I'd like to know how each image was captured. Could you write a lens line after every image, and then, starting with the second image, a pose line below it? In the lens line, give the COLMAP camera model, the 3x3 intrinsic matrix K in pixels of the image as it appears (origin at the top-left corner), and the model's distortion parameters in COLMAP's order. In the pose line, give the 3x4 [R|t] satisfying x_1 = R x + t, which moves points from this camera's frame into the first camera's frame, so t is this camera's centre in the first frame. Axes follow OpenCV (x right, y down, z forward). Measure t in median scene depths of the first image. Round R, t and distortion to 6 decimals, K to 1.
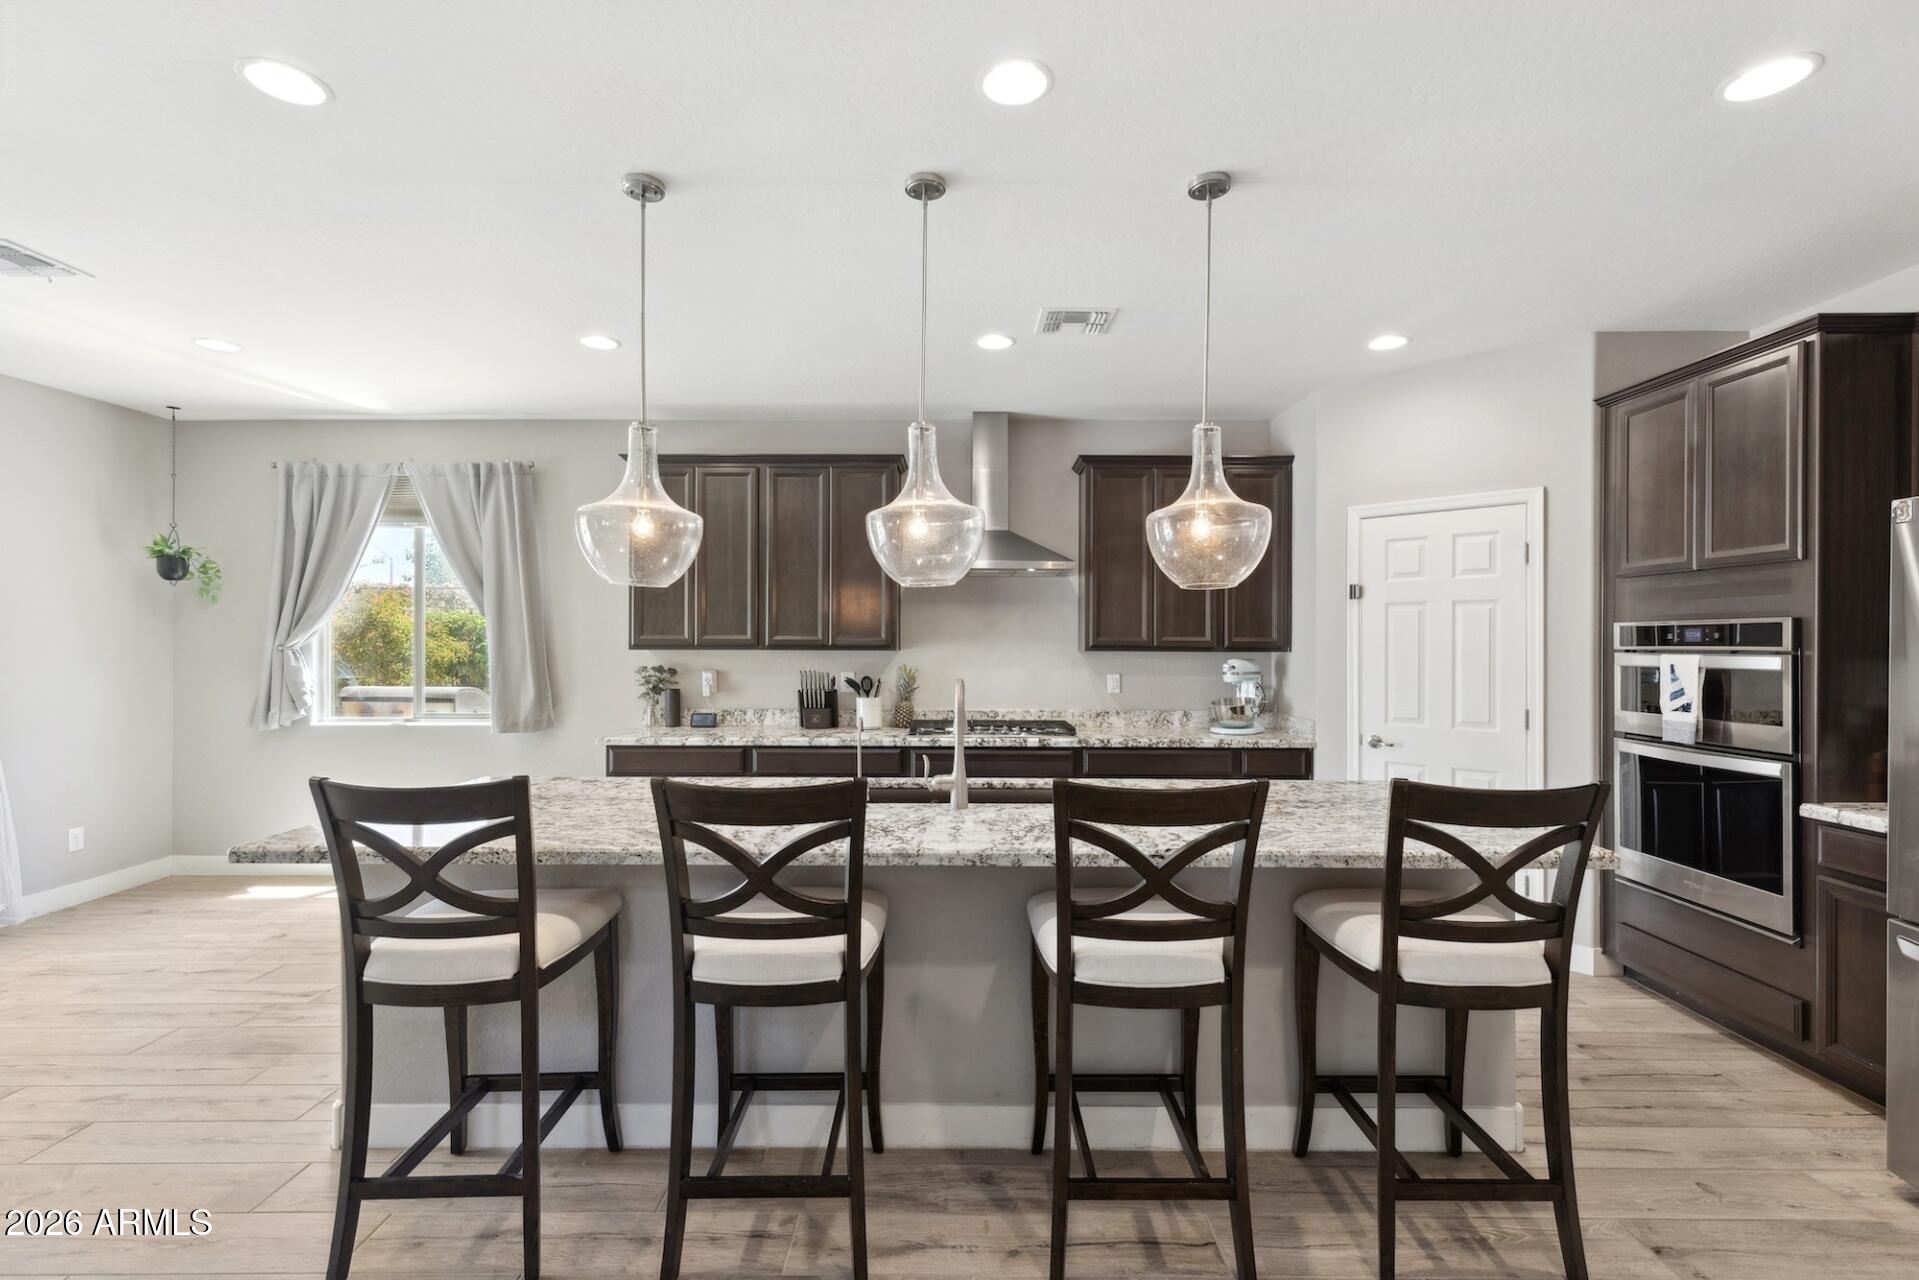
lens RADIAL K [[873.5, 0, 956.3], [0, 873.5, 643.6], [0, 0, 1]] dist [0.011462, 0.000721]
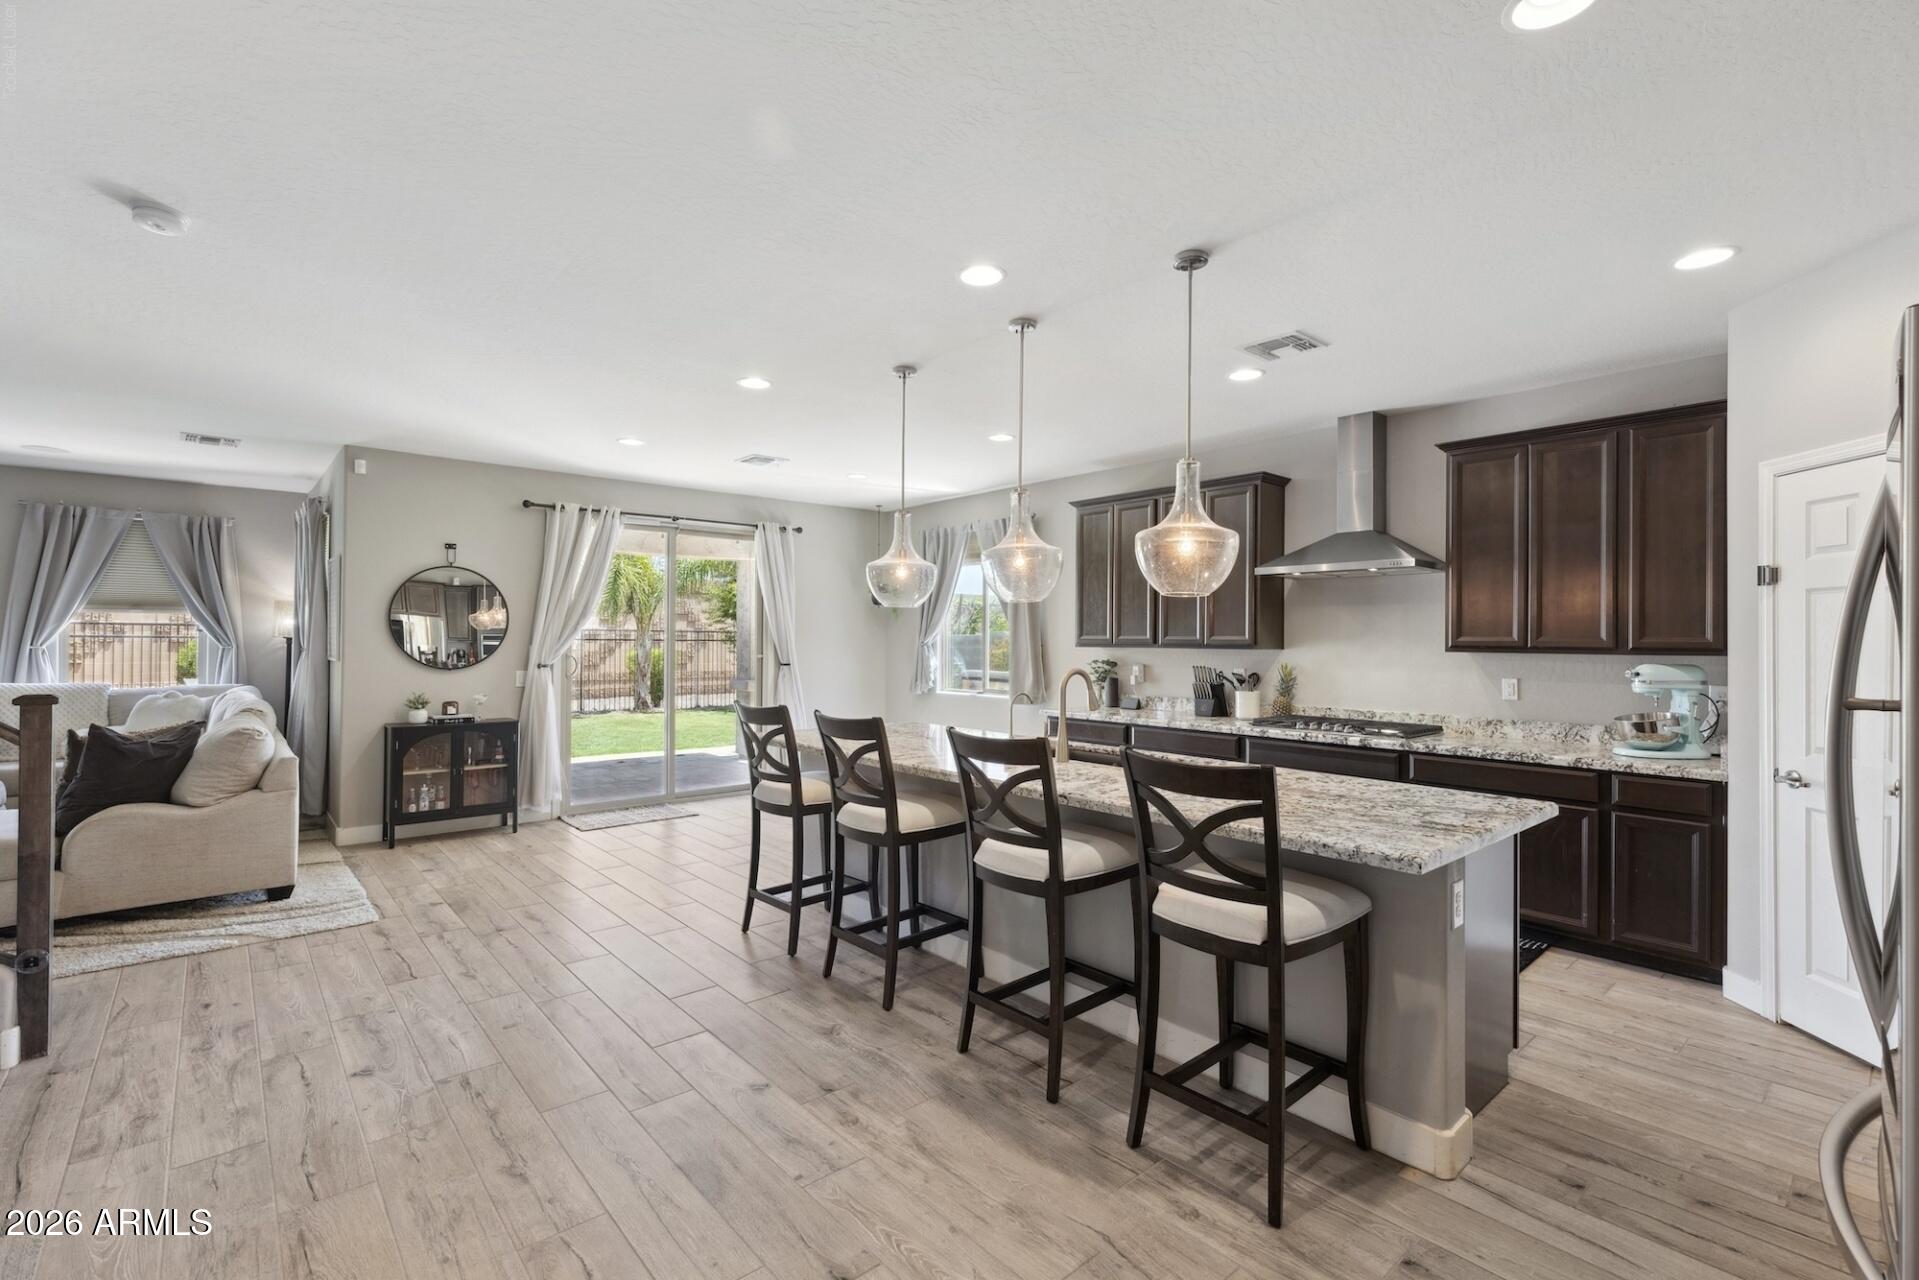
lens RADIAL K [[873.5, 0, 978.4], [0, 873.5, 649.8], [0, 0, 1]] dist [0.011462, 0.000721]
pose [[0.659763, 0.009629, -0.751412, 0.512918], [-0.005640, 0.999953, 0.007862, 0.001630], [0.751453, -0.000949, 0.659786, 0.000630]]
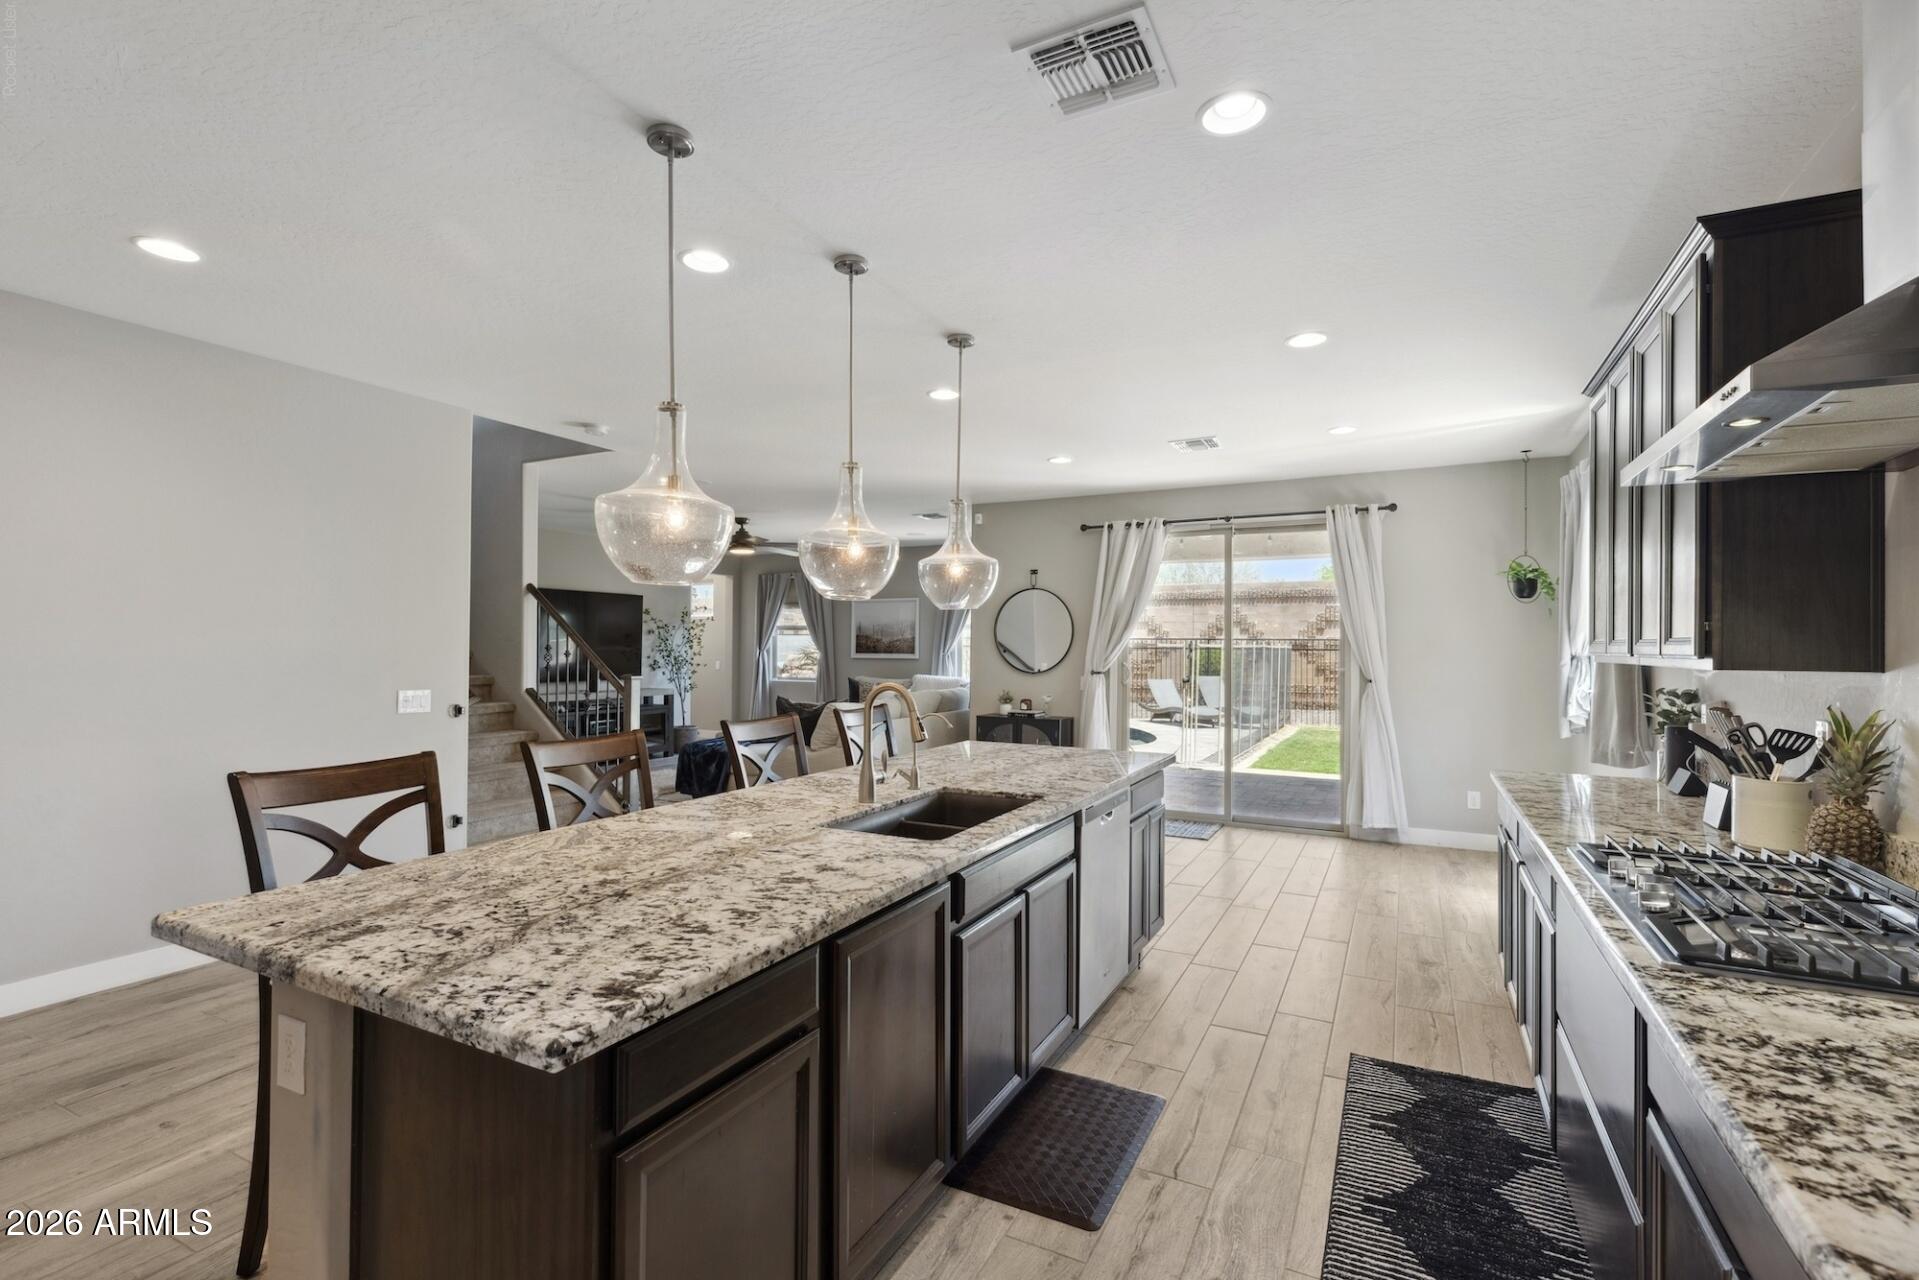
lens RADIAL K [[873.5, 0, 962.3], [0, 873.5, 643.4], [0, 0, 1]] dist [0.011462, 0.000721]
pose [[-0.462424, -0.006655, -0.886634, 0.472247], [-0.006617, 0.999970, -0.004055, -0.001356], [0.886634, 0.003992, -0.462454, 0.866509]]
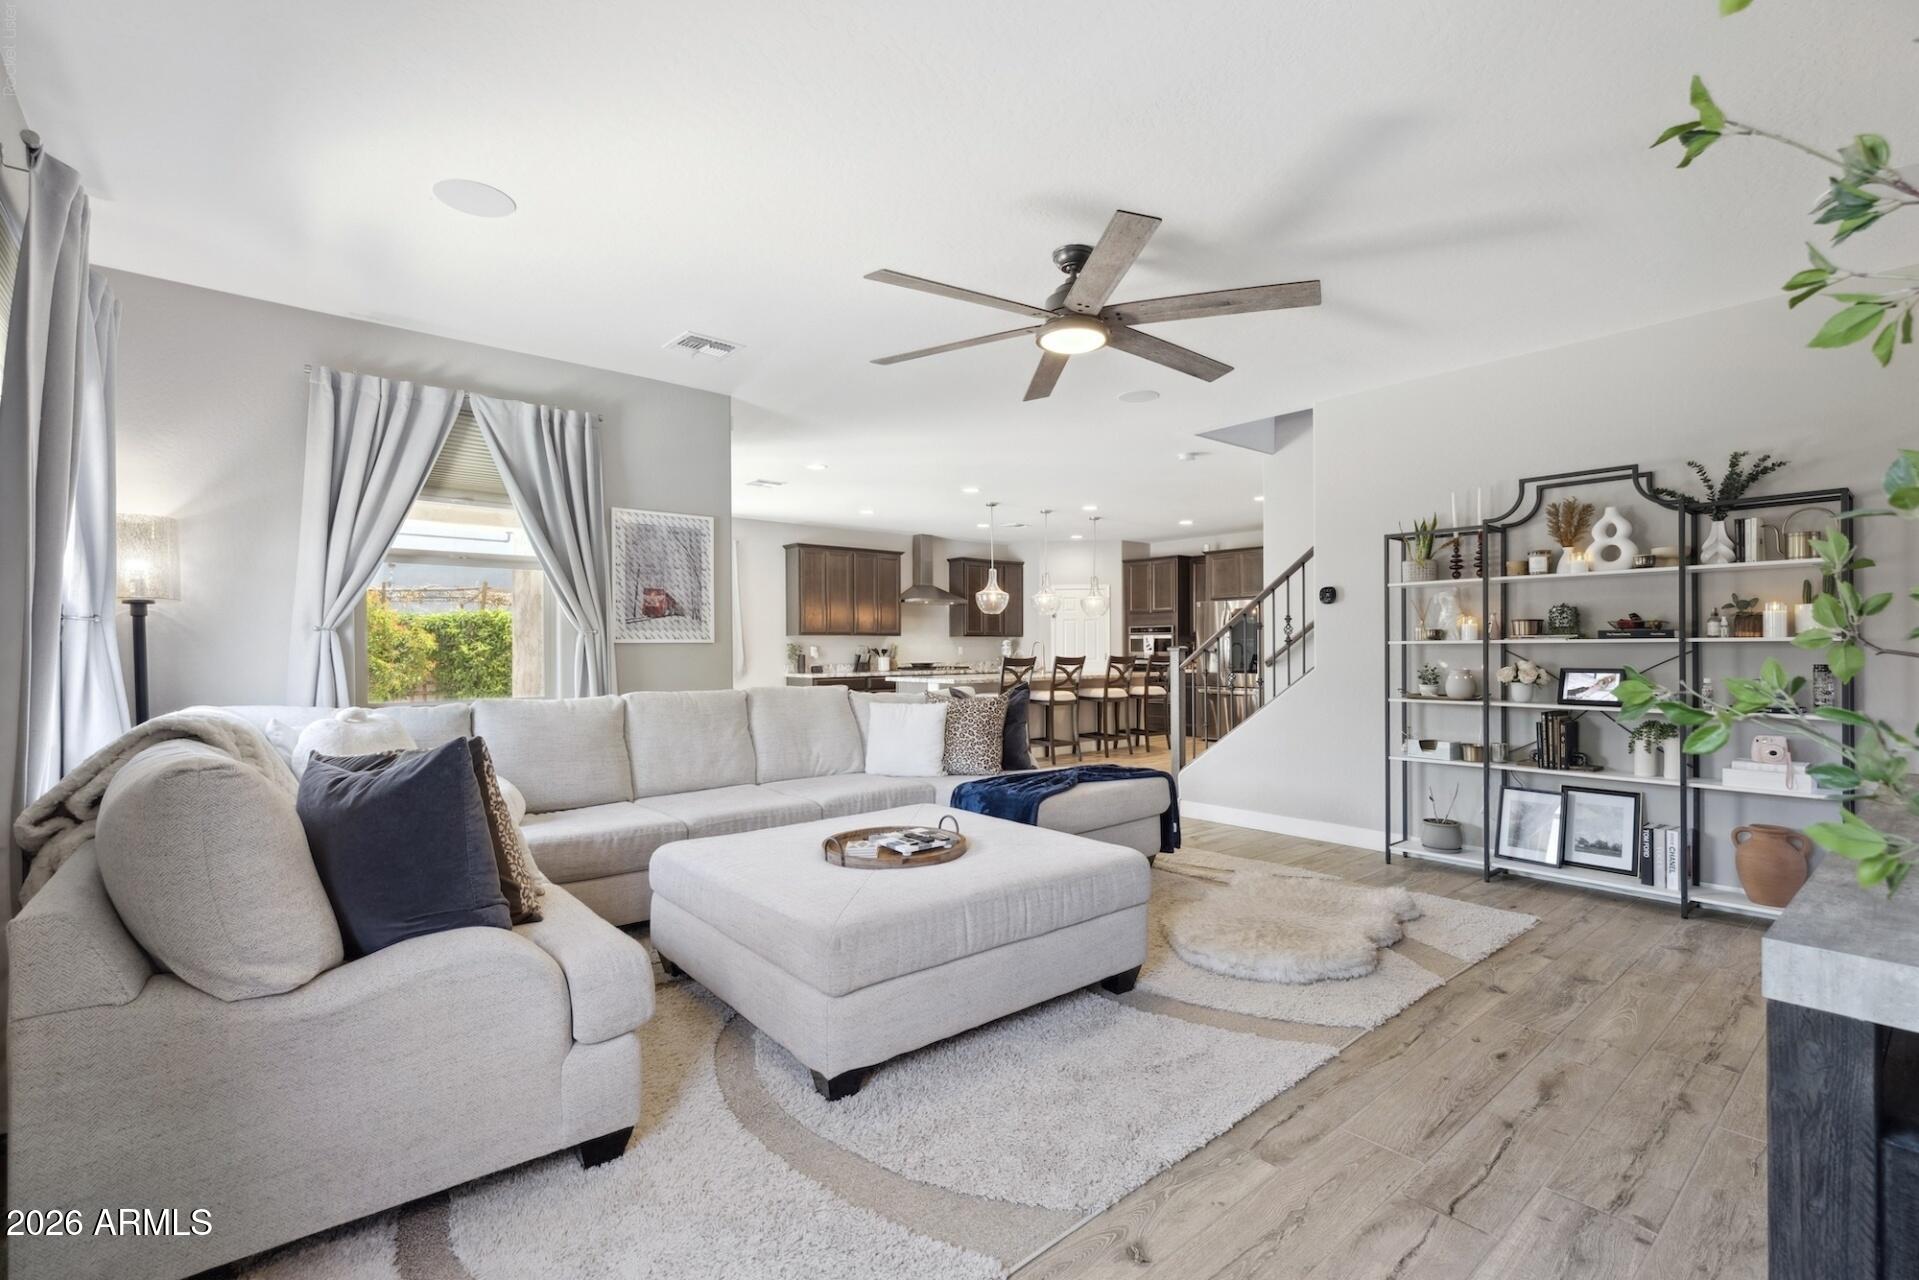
lens RADIAL K [[873.5, 0, 950.5], [0, 873.5, 640.5], [0, 0, 1]] dist [0.011462, 0.000721]
pose [[0.760511, -0.000534, 0.649325, -1.417653], [0.006676, 0.999953, -0.006997, 0.035675], [-0.649291, 0.009656, 0.760479, -0.817464]]
